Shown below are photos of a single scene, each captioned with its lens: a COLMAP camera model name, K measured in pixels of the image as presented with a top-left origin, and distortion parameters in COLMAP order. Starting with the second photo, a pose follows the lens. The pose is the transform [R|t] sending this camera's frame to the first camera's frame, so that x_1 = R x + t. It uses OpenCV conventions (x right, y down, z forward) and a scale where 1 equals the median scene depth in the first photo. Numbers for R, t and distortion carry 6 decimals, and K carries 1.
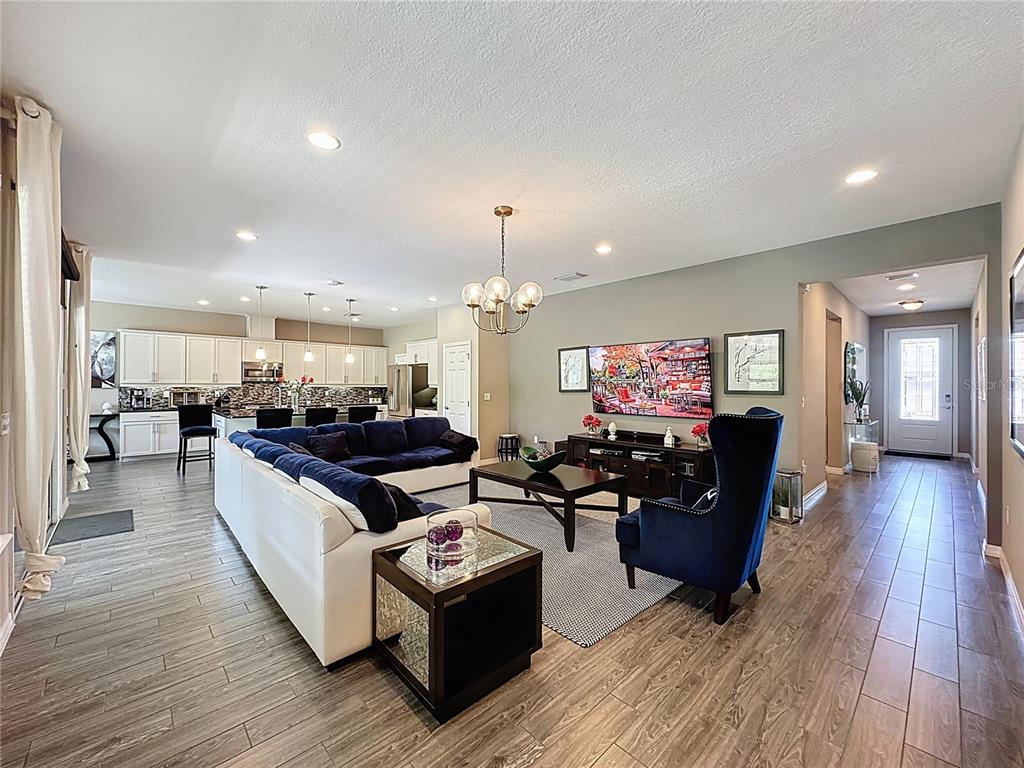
lens RADIAL K [[412.4, 0, 512.5], [0, 412.4, 384.0], [0, 0, 1]] dist [-0.004389, 0.001122]
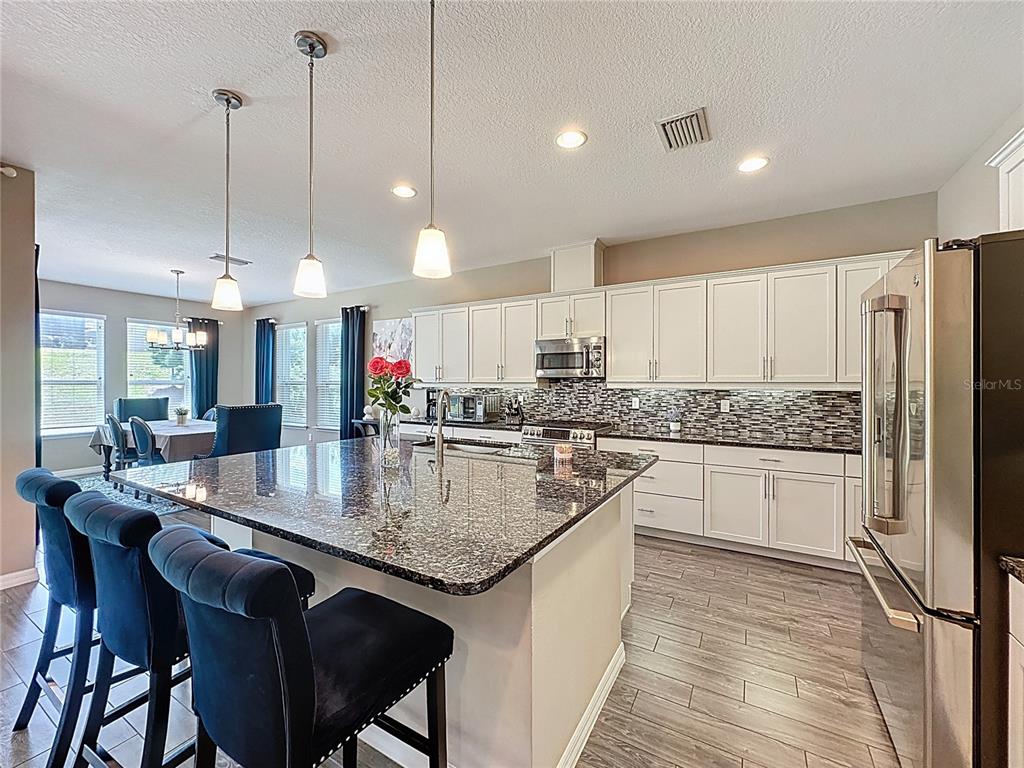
lens RADIAL K [[412.4, 0, 511.5], [0, 412.4, 386.0], [0, 0, 1]] dist [-0.004389, 0.001122]
pose [[0.299010, -0.003598, -0.954243, -0.246659], [-0.002360, 0.999987, -0.004510, 0.010119], [0.954247, 0.003601, 0.298997, 1.213947]]
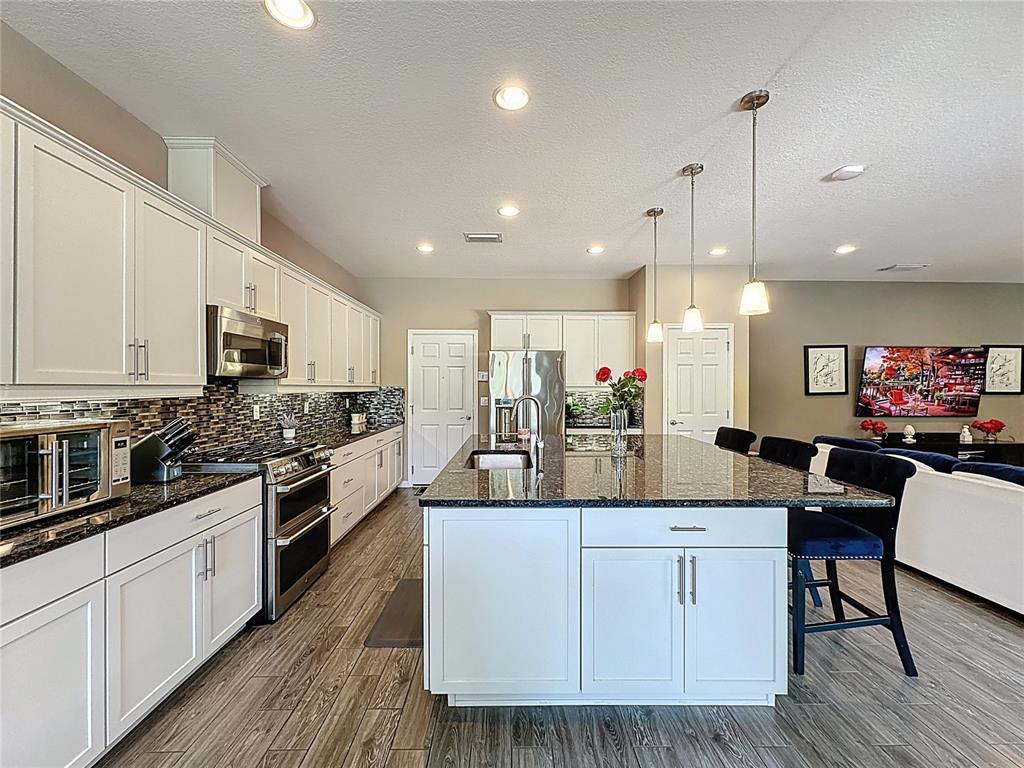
lens RADIAL K [[412.4, 0, 509.5], [0, 412.4, 386.5], [0, 0, 1]] dist [-0.004389, 0.001122]
pose [[0.677276, -0.002388, 0.735725, -1.081286], [-0.001802, 0.999986, 0.004905, -0.002546], [-0.735727, -0.004647, 0.677263, 0.999819]]
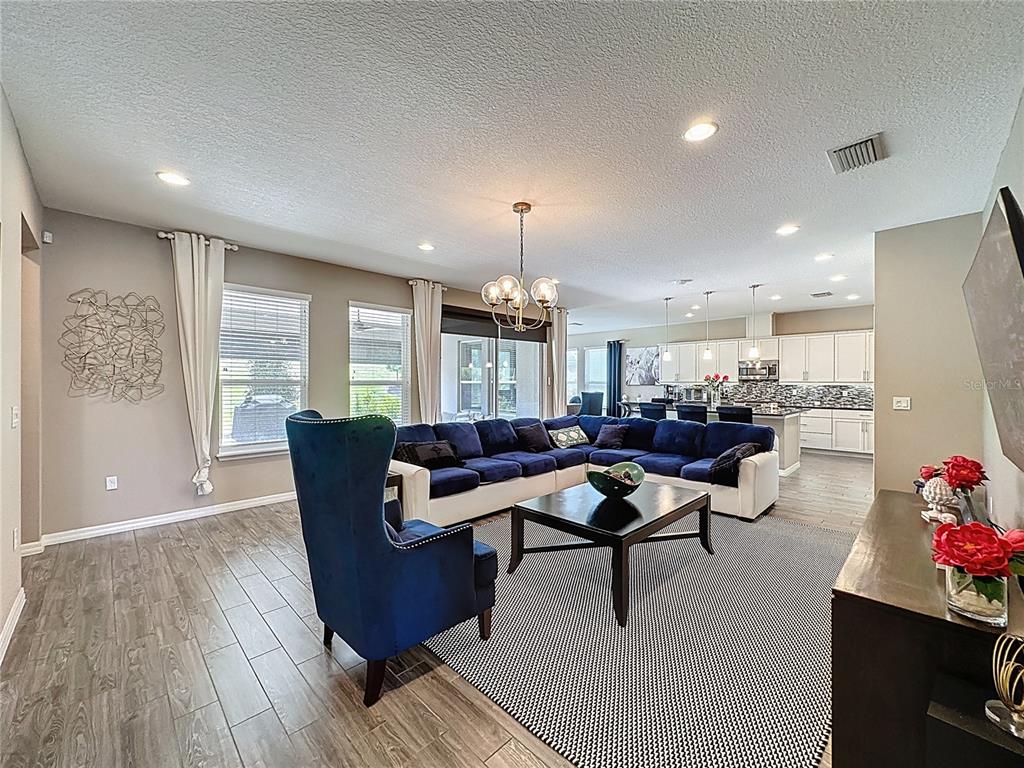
lens RADIAL K [[412.4, 0, 509.3], [0, 412.4, 382.6], [0, 0, 1]] dist [-0.004389, 0.001122]
pose [[0.024933, -0.003348, -0.999684, 0.588217], [0.001546, 0.999993, -0.003311, 0.005300], [0.999688, -0.001463, 0.024938, 0.570577]]
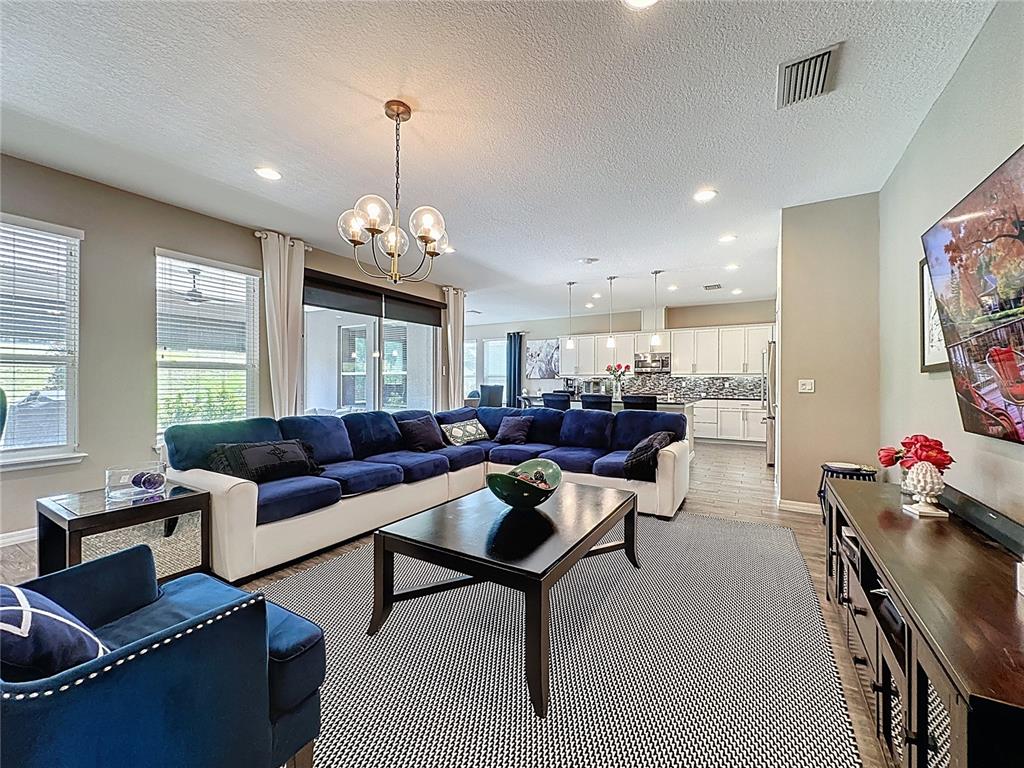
lens RADIAL K [[412.4, 0, 509.9], [0, 412.4, 382.9], [0, 0, 1]] dist [-0.004389, 0.001122]
pose [[0.265992, -0.001234, -0.963974, 0.435108], [0.000480, 0.999999, -0.001147, 0.033657], [0.963975, -0.000158, 0.265992, 0.602620]]
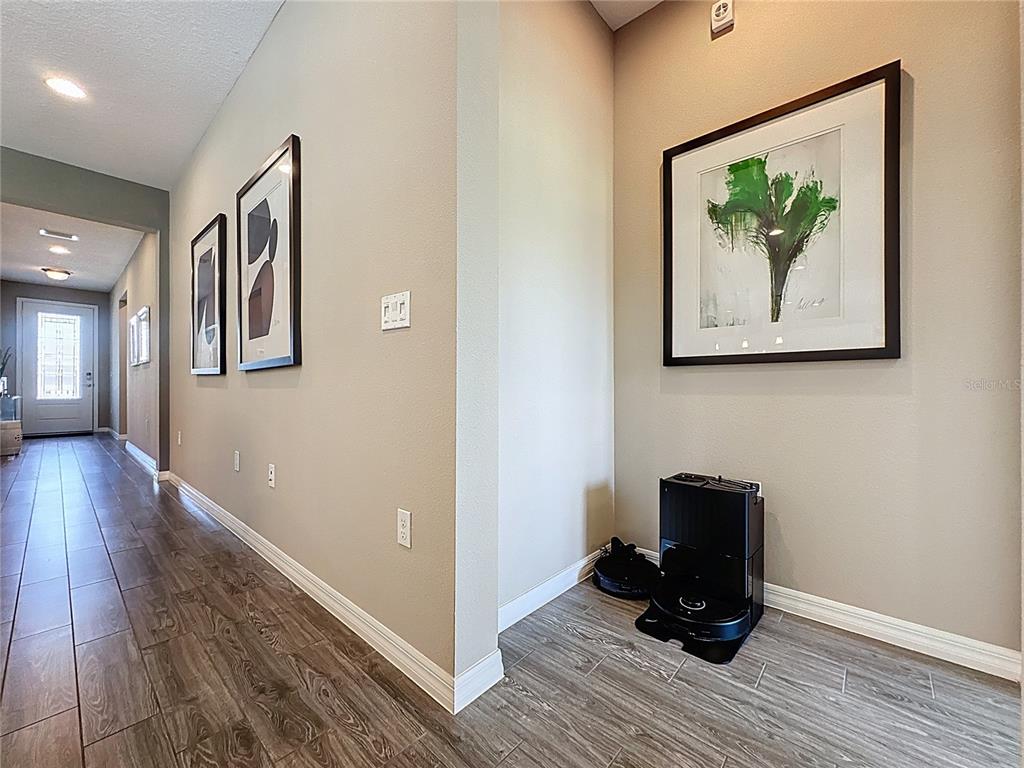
lens RADIAL K [[412.4, 0, 511.2], [0, 412.4, 383.9], [0, 0, 1]] dist [-0.004389, 0.001122]
pose [[-0.083468, 0.003253, 0.996505, -0.070164], [0.001501, 0.999994, -0.003139, 0.079438], [-0.996509, 0.001234, -0.083472, 0.046639]]
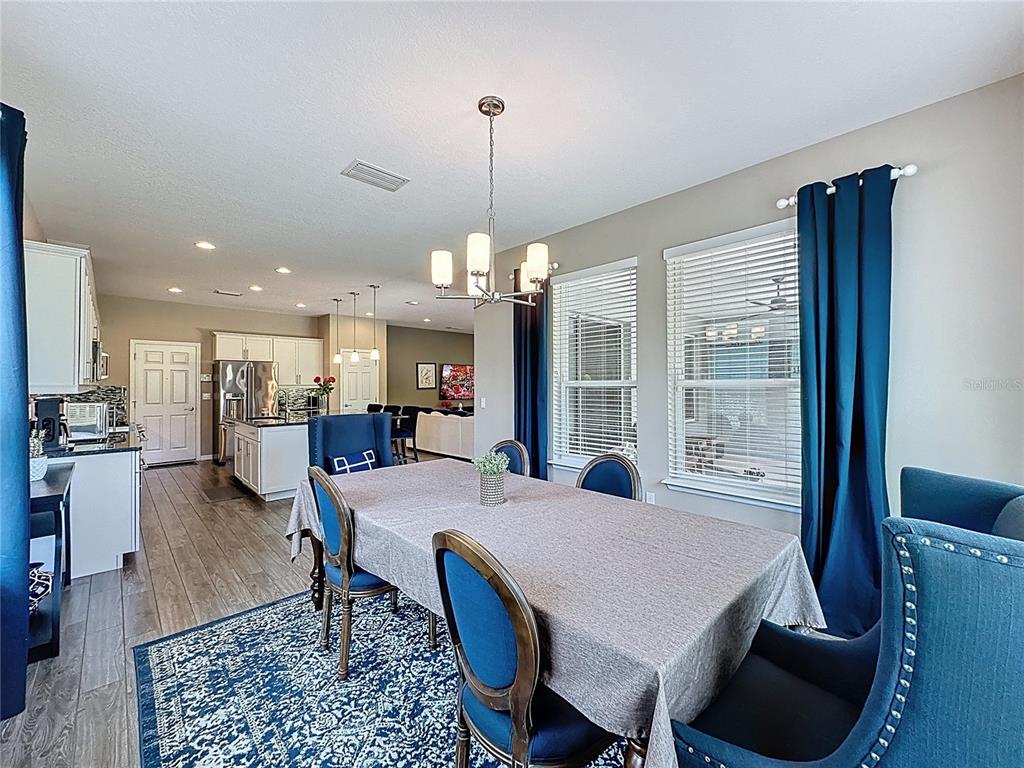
lens RADIAL K [[412.4, 0, 511.2], [0, 412.4, 384.0], [0, 0, 1]] dist [-0.004389, 0.001122]
pose [[-0.019901, -0.001694, 0.999801, -1.723593], [0.000171, 0.999999, 0.001697, -0.004280], [-0.999802, 0.000204, -0.019900, 0.761486]]
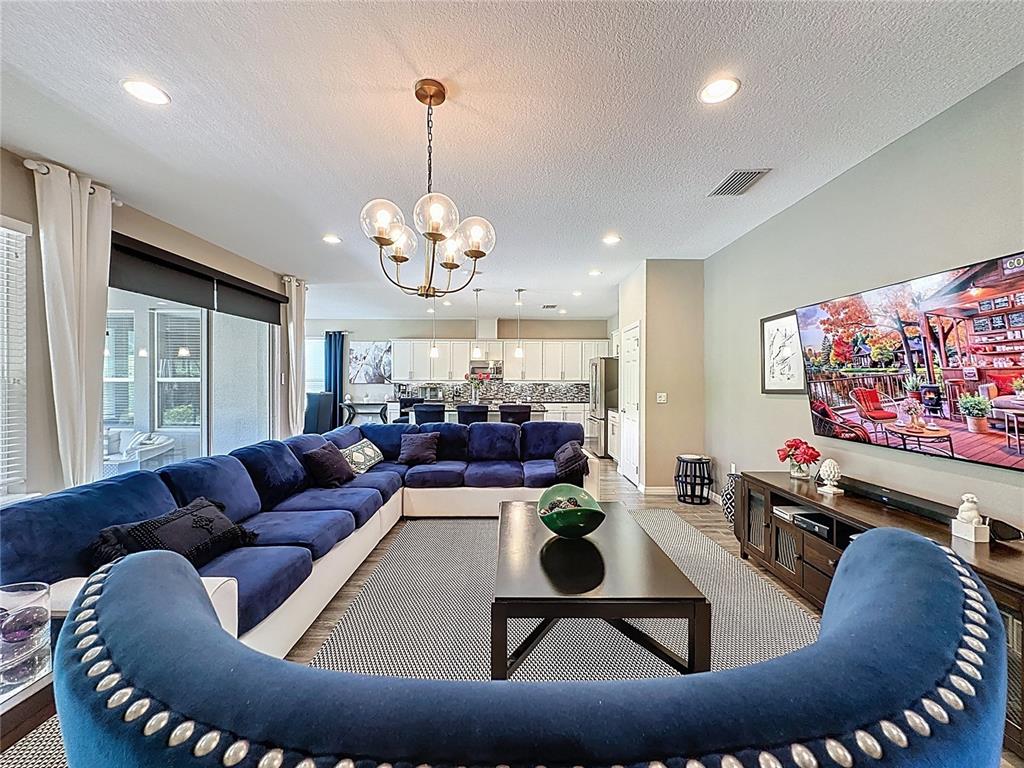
lens RADIAL K [[412.4, 0, 511.8], [0, 412.4, 382.5], [0, 0, 1]] dist [-0.004389, 0.001122]
pose [[0.729760, 0.001627, -0.683701, 0.287707], [0.001625, 0.999990, 0.004114, 0.001522], [0.683701, -0.004113, 0.729750, 0.387751]]
